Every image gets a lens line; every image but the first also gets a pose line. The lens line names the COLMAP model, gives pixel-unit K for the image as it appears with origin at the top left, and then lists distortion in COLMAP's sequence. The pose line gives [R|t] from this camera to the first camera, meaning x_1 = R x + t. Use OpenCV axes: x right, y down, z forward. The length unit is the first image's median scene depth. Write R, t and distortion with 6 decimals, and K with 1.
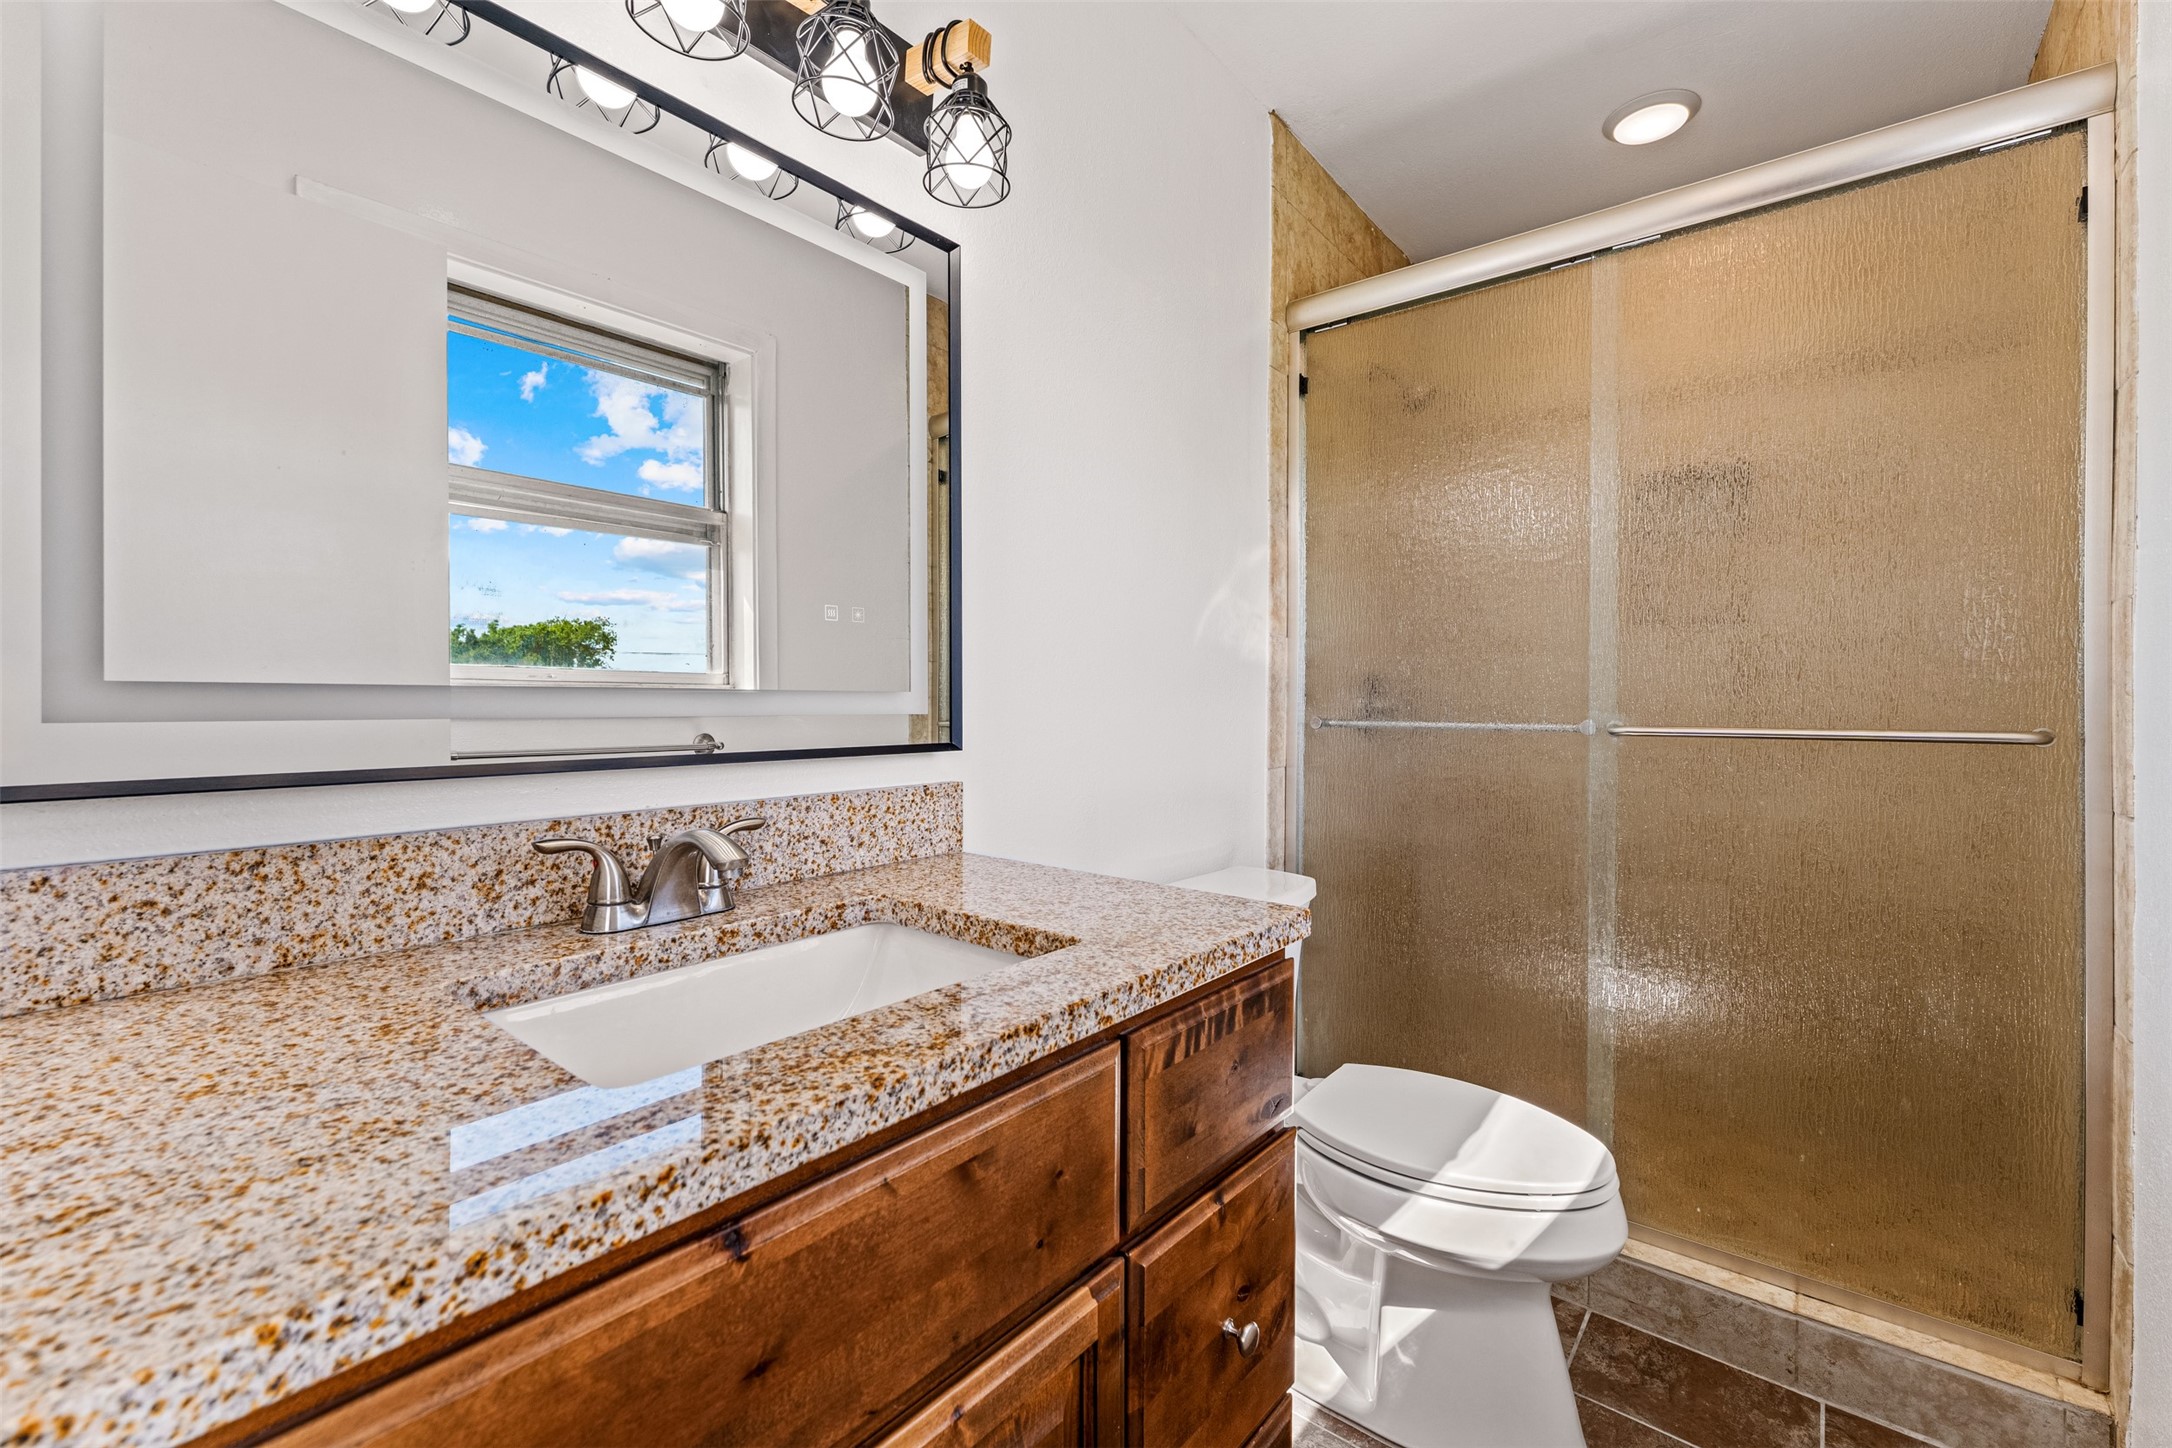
lens RADIAL K [[925.6, 0, 1118.9], [0, 925.6, 694.1], [0, 0, 1]] dist [-0.000567, 0.001512]
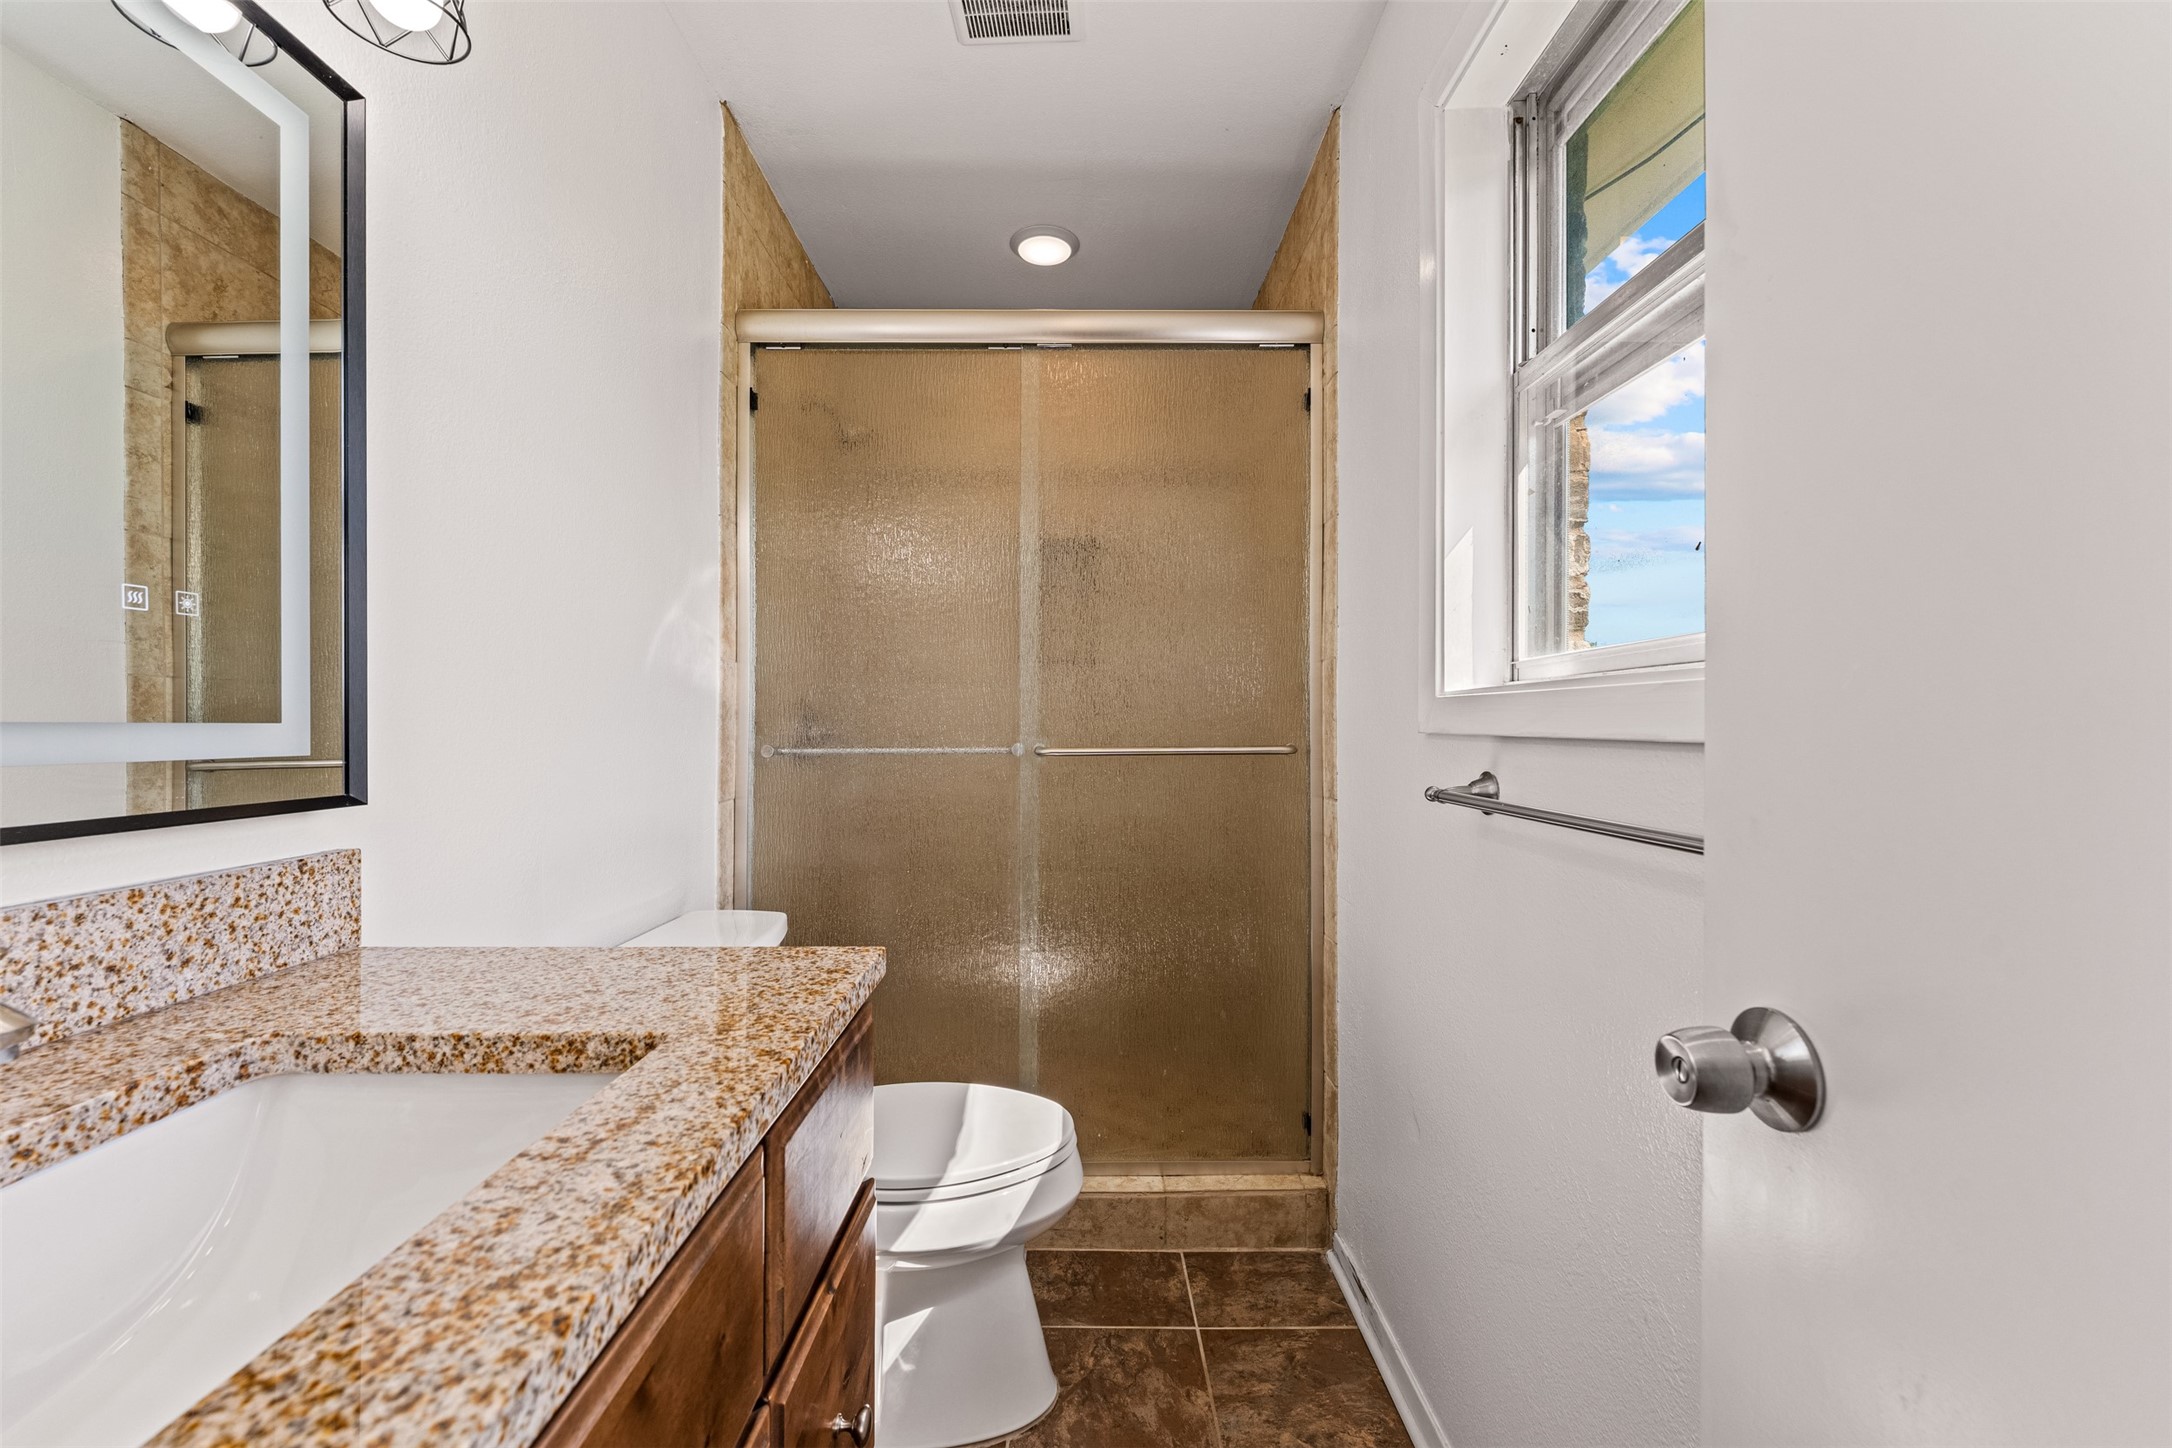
lens RADIAL K [[872.4, 0, 1074.9], [0, 872.4, 716.4], [0, 0, 1]] dist [-0.001110, -0.001188]
pose [[0.777167, -0.000841, 0.629294, -0.153275], [0.002978, 0.999993, -0.002341, -0.003934], [-0.629288, 0.003693, 0.777164, 0.121839]]
